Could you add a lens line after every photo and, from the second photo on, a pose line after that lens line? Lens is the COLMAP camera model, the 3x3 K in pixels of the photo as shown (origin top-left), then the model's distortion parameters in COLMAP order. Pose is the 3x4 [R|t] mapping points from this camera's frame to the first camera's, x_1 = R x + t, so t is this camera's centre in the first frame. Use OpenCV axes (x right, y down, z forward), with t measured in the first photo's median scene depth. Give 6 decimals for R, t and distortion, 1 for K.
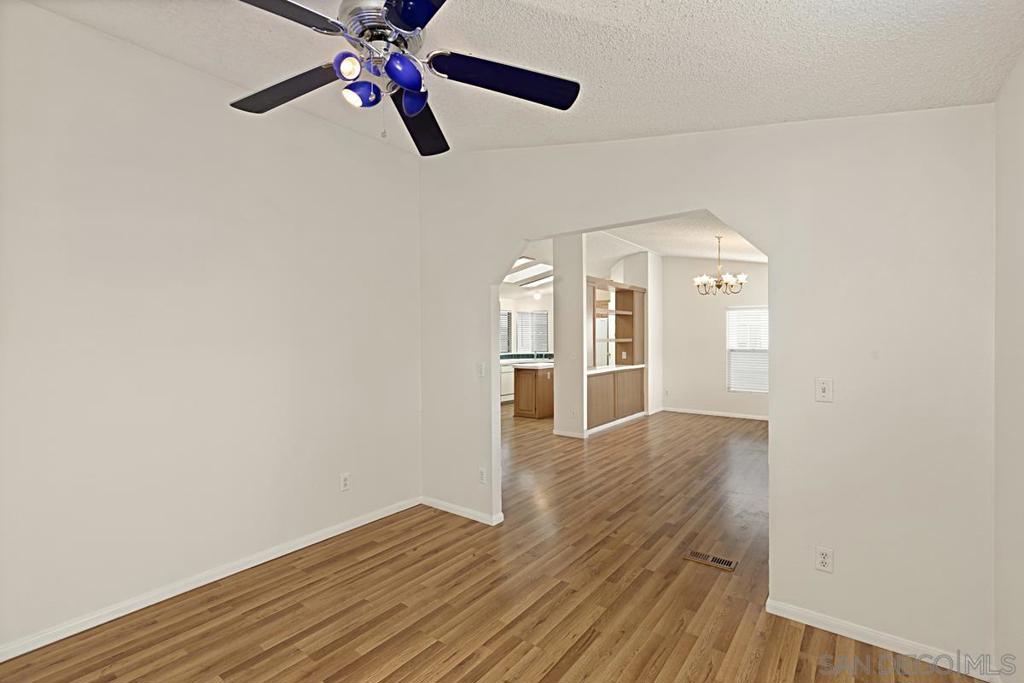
lens RADIAL K [[463.1, 0, 530.5], [0, 463.1, 349.9], [0, 0, 1]] dist [0.005327, -0.002004]
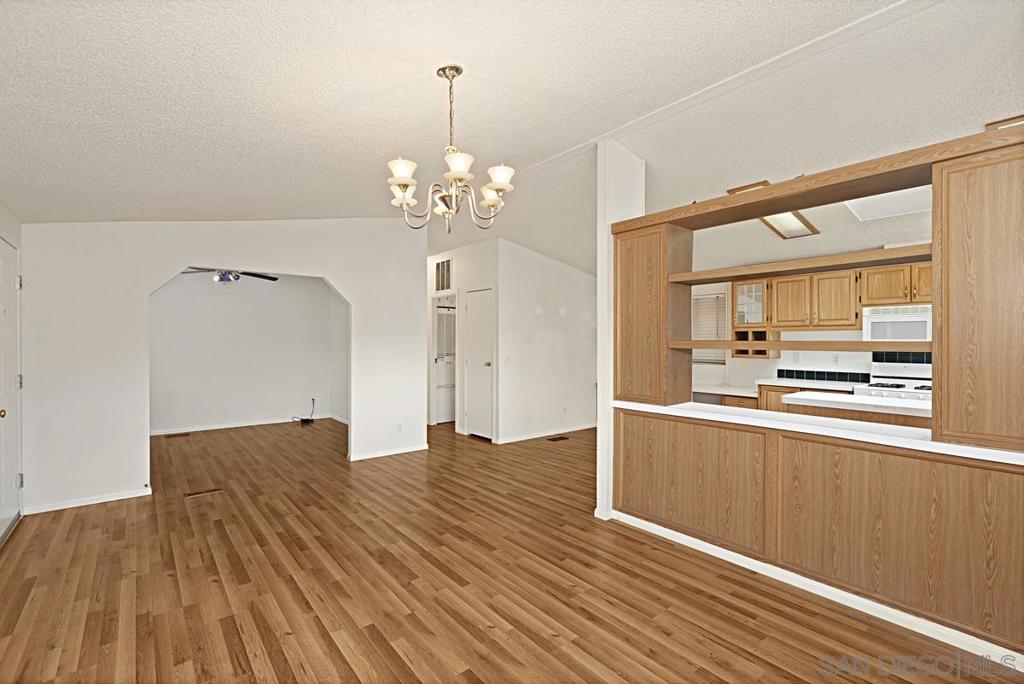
lens RADIAL K [[463.1, 0, 501.3], [0, 463.1, 343.6], [0, 0, 1]] dist [0.005327, -0.002004]
pose [[-0.279055, 0.009904, -0.960224, 0.687178], [-0.019090, 0.999692, 0.015859, -0.027333], [0.960085, 0.022756, -0.278780, 1.033526]]
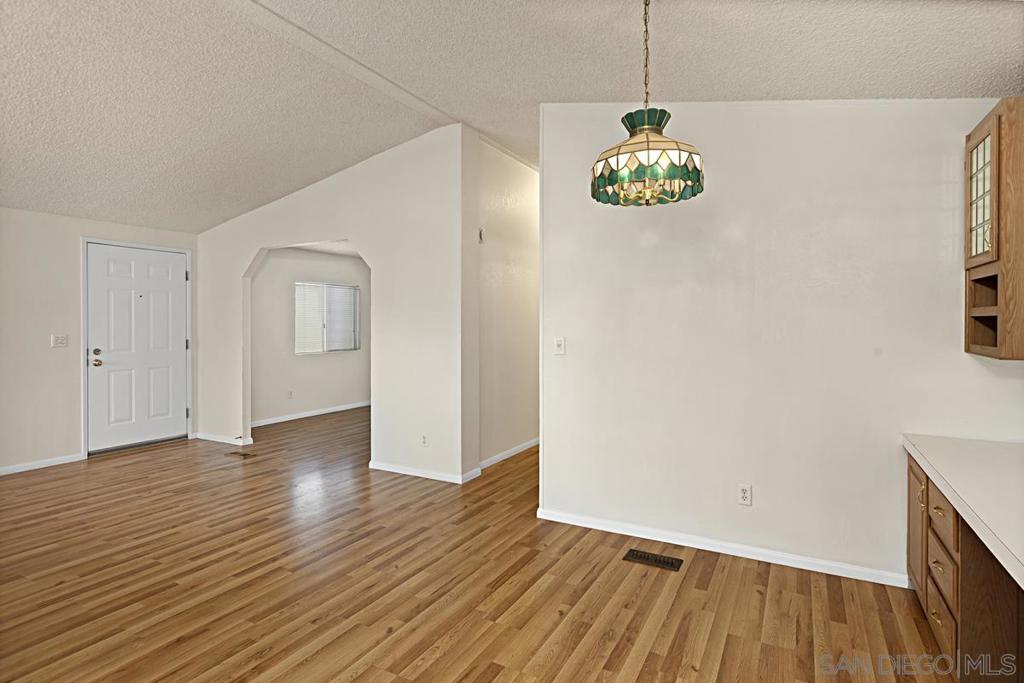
lens RADIAL K [[523.0, 0, 511.1], [0, 523.0, 322.2], [0, 0, 1]] dist [0.003662, 0.000777]
pose [[-0.992299, 0.006919, -0.123669, -0.145407], [0.004147, 0.999735, 0.022656, -0.016955], [0.123793, 0.021969, -0.992065, 1.294545]]
